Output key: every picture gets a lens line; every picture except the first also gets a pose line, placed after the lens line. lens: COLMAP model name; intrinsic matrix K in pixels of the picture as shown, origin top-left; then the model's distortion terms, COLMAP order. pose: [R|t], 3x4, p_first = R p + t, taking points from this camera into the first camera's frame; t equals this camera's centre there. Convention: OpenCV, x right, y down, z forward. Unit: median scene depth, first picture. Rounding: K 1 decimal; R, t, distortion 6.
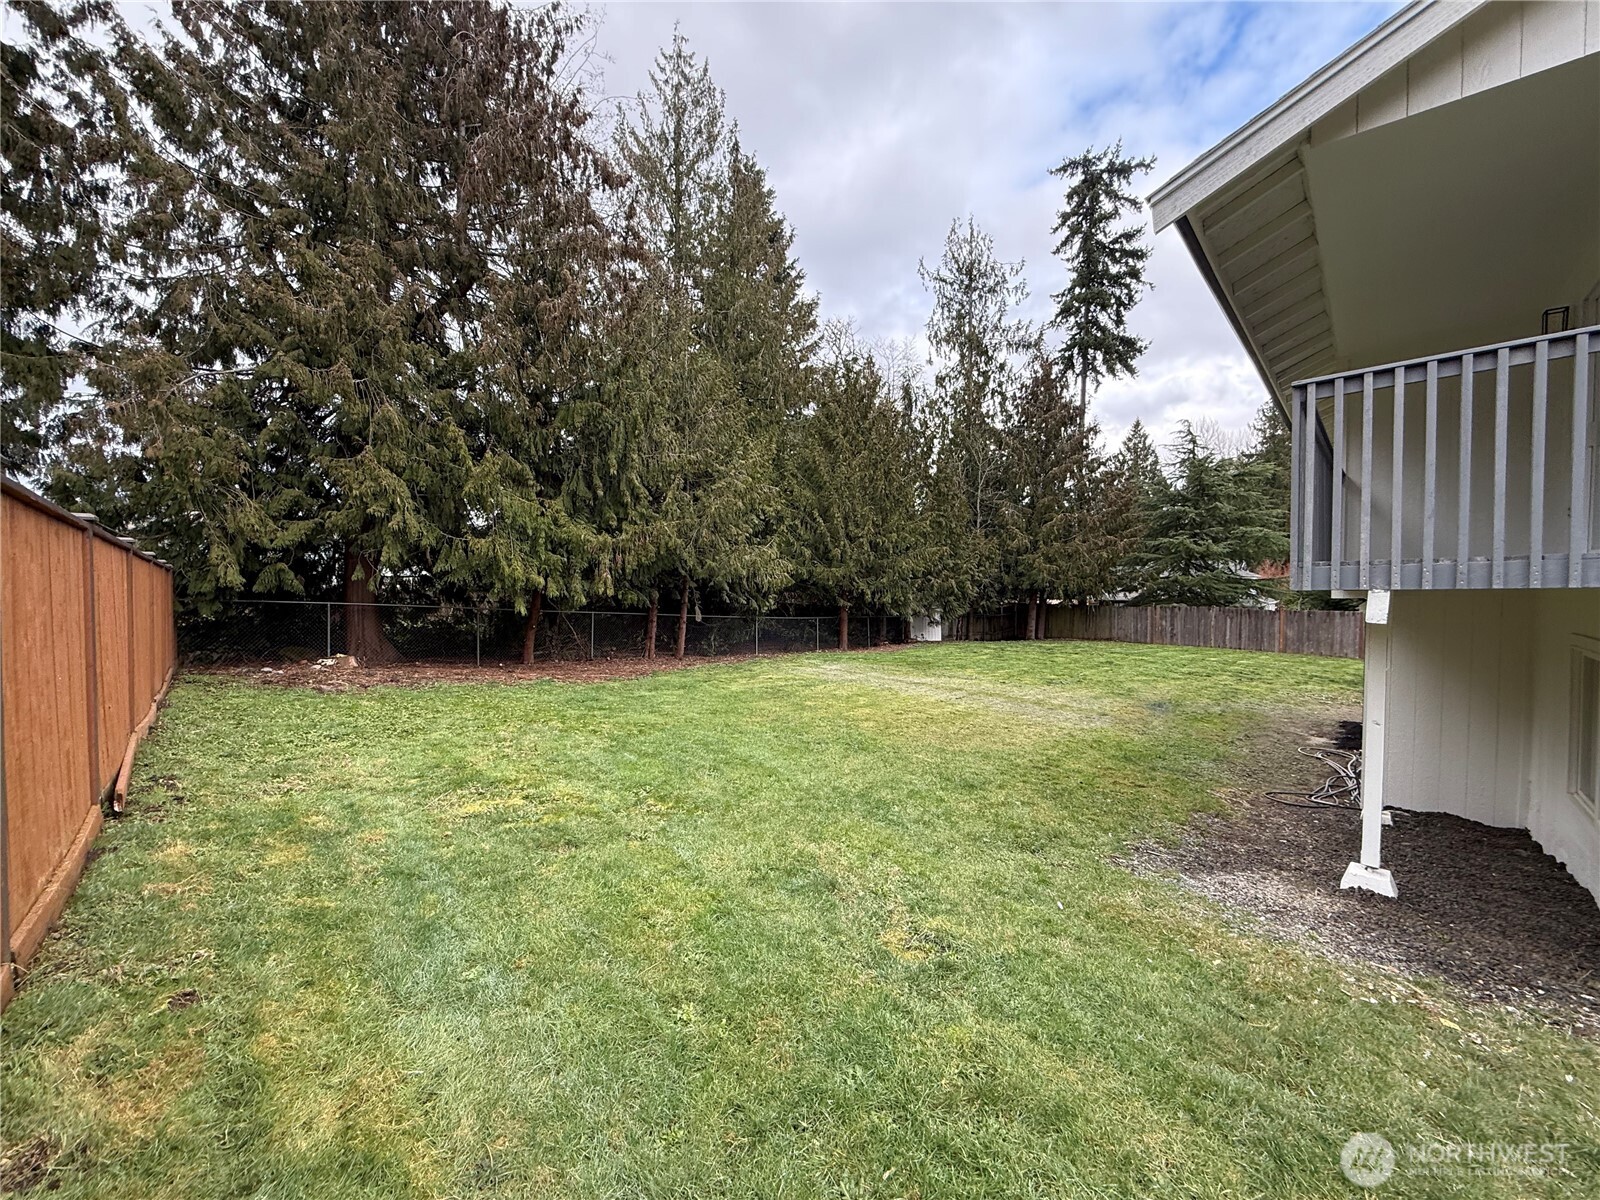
lens RADIAL K [[641.3, 0, 803.1], [0, 641.3, 597.0], [0, 0, 1]] dist [-0.000995, 0.000062]
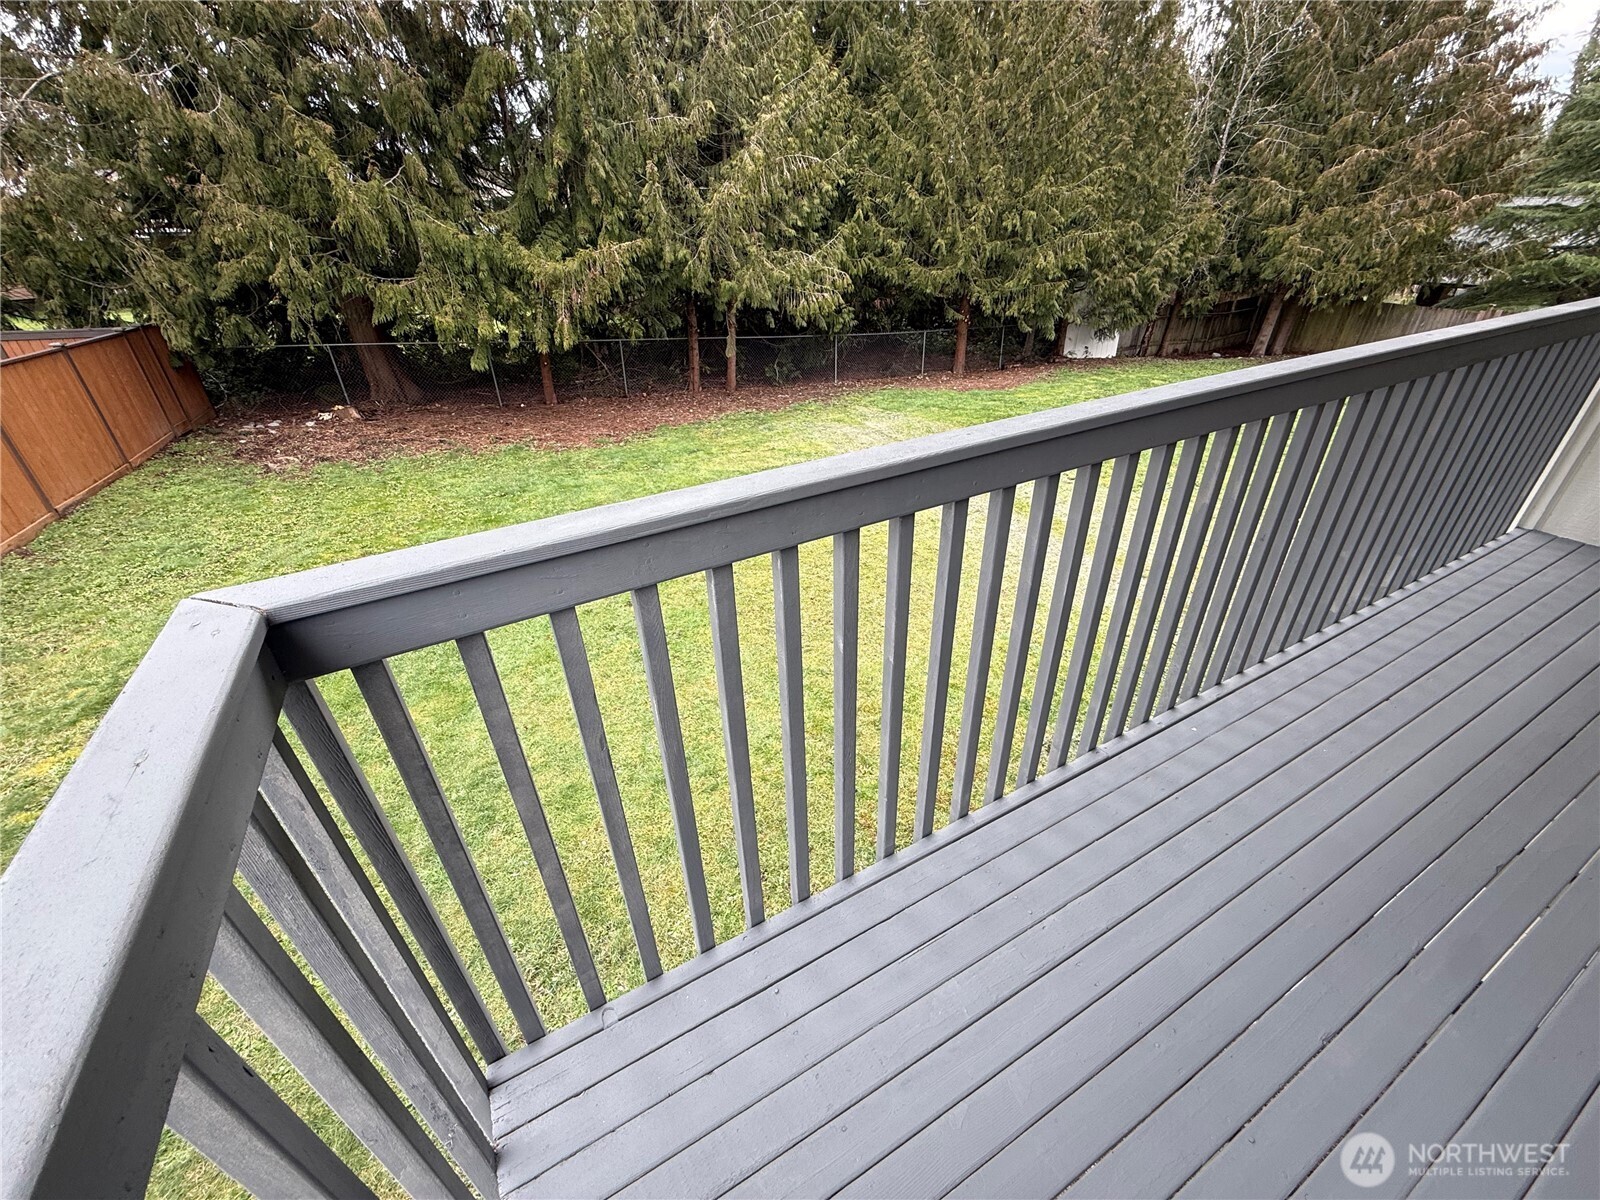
lens RADIAL K [[641.3, 0, 803.8], [0, 641.3, 596.9], [0, 0, 1]] dist [-0.000995, 0.000062]
pose [[0.944611, 0.151541, -0.291111, 0.166849], [0.011509, 0.871170, 0.490846, -0.075149], [0.327990, -0.467009, 0.821173, 0.158448]]
